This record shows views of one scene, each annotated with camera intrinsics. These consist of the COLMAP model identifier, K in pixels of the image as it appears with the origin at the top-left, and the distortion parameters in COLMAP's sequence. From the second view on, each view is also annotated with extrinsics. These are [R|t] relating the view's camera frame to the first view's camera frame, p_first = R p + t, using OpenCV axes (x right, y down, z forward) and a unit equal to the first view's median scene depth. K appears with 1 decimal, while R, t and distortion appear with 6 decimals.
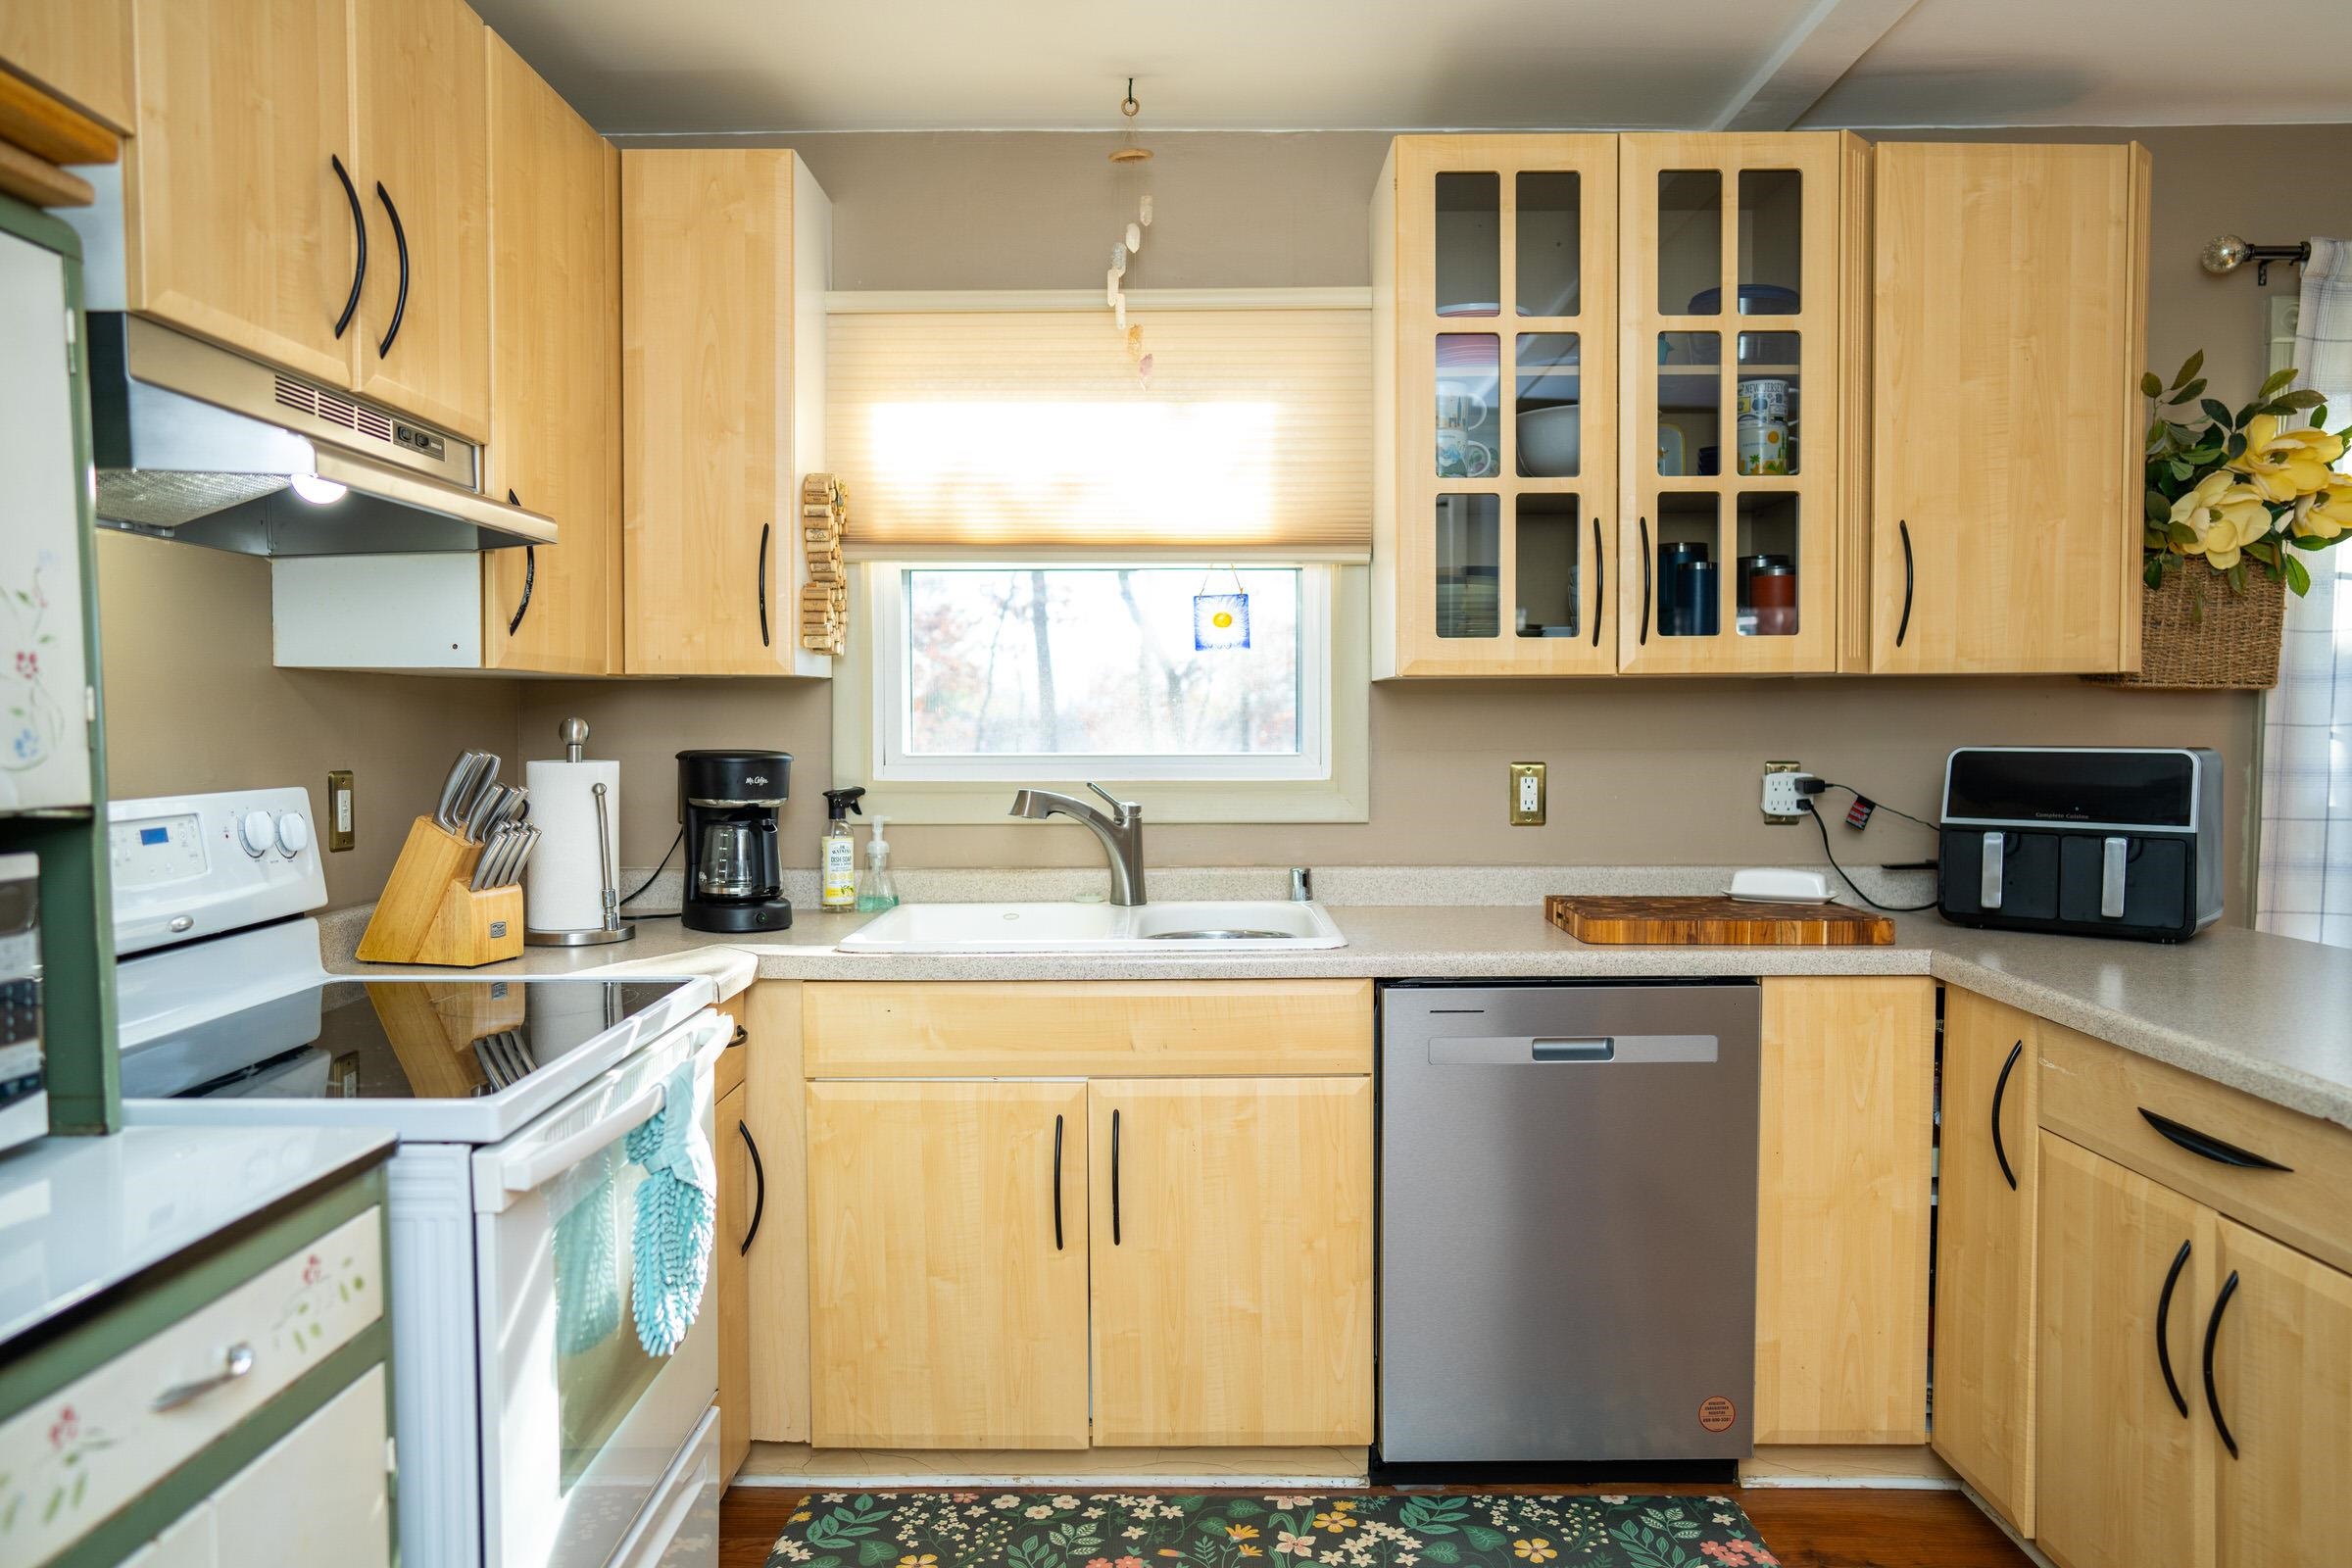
lens RADIAL K [[1591.1, 0, 1176.0], [0, 1591.1, 784.0], [0, 0, 1]] dist [-0.044561, 0.056367]
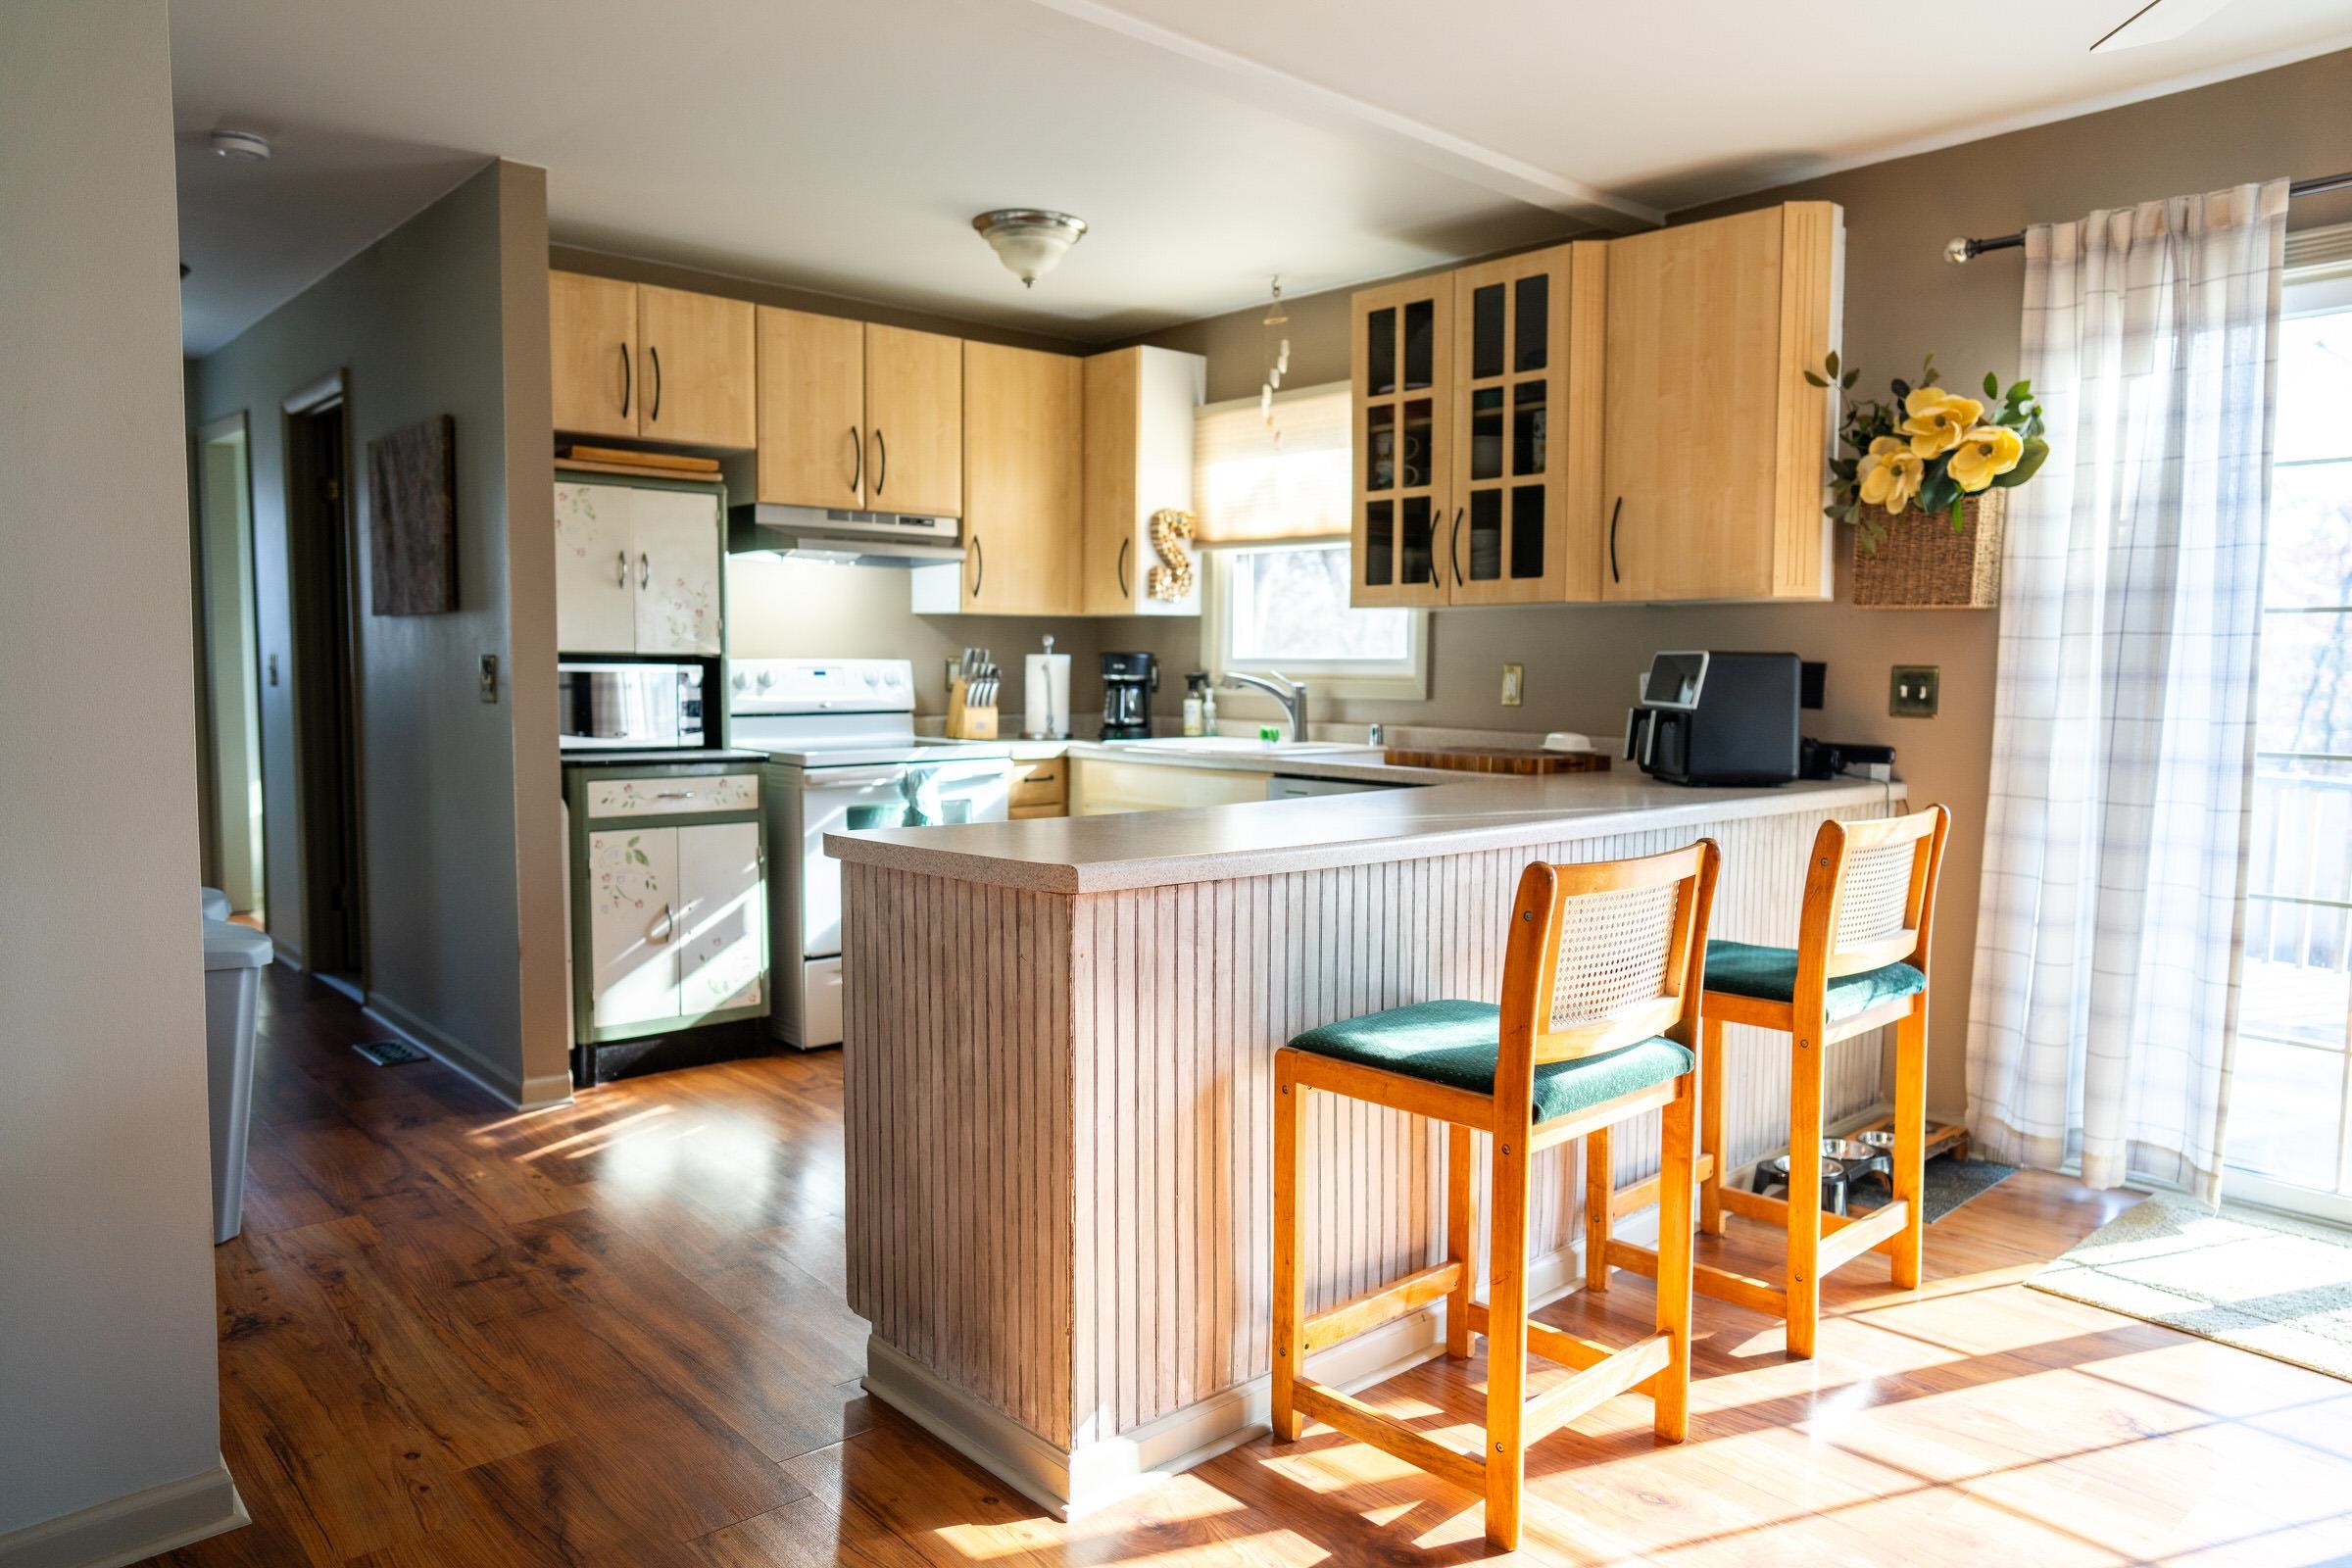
lens RADIAL K [[1591.1, 0, 1176.0], [0, 1591.1, 784.0], [0, 0, 1]] dist [-0.044561, 0.056367]
pose [[0.659597, 0.065978, -0.748718, 1.341854], [-0.041054, 0.997815, 0.051762, 0.041367], [0.750497, -0.003404, 0.660865, -0.291683]]
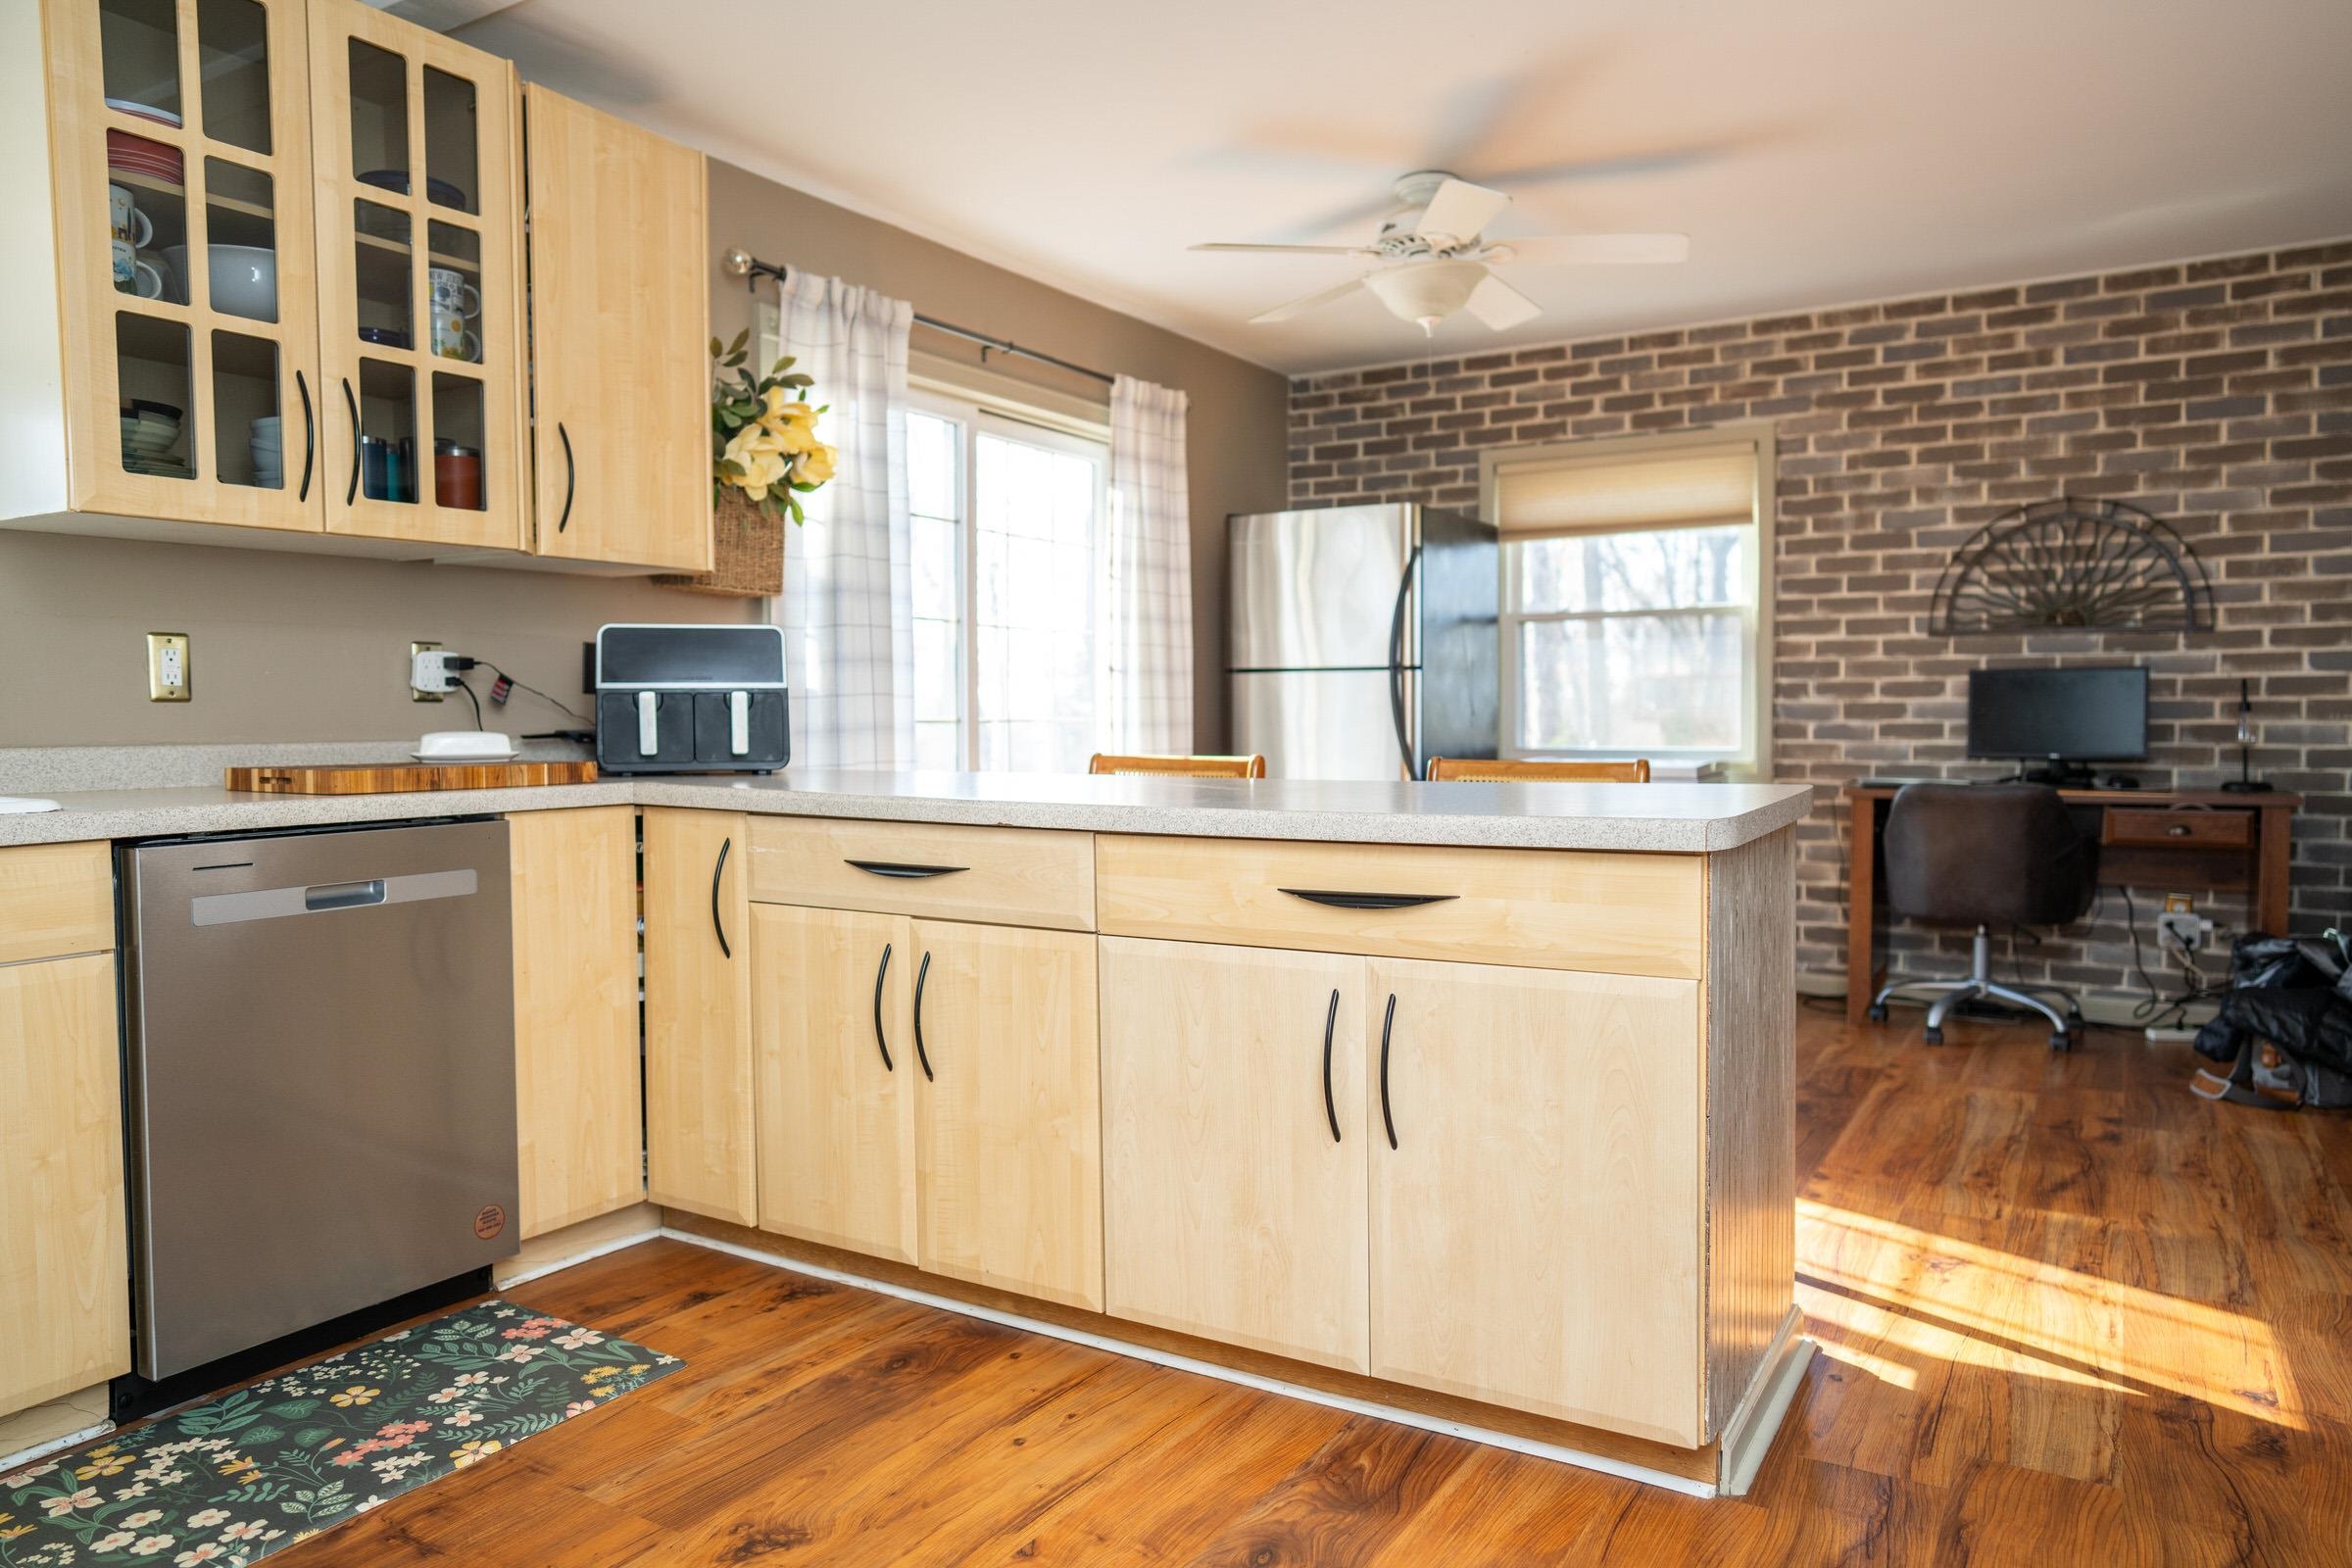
lens RADIAL K [[1546.7, 0, 1176.0], [0, 1546.7, 784.0], [0, 0, 1]] dist [-0.043619, 0.054818]
pose [[0.519843, -0.042439, 0.853207, -0.274658], [0.039093, 0.998901, 0.025867, 0.085398], [-0.853367, 0.019907, 0.520931, 0.044878]]
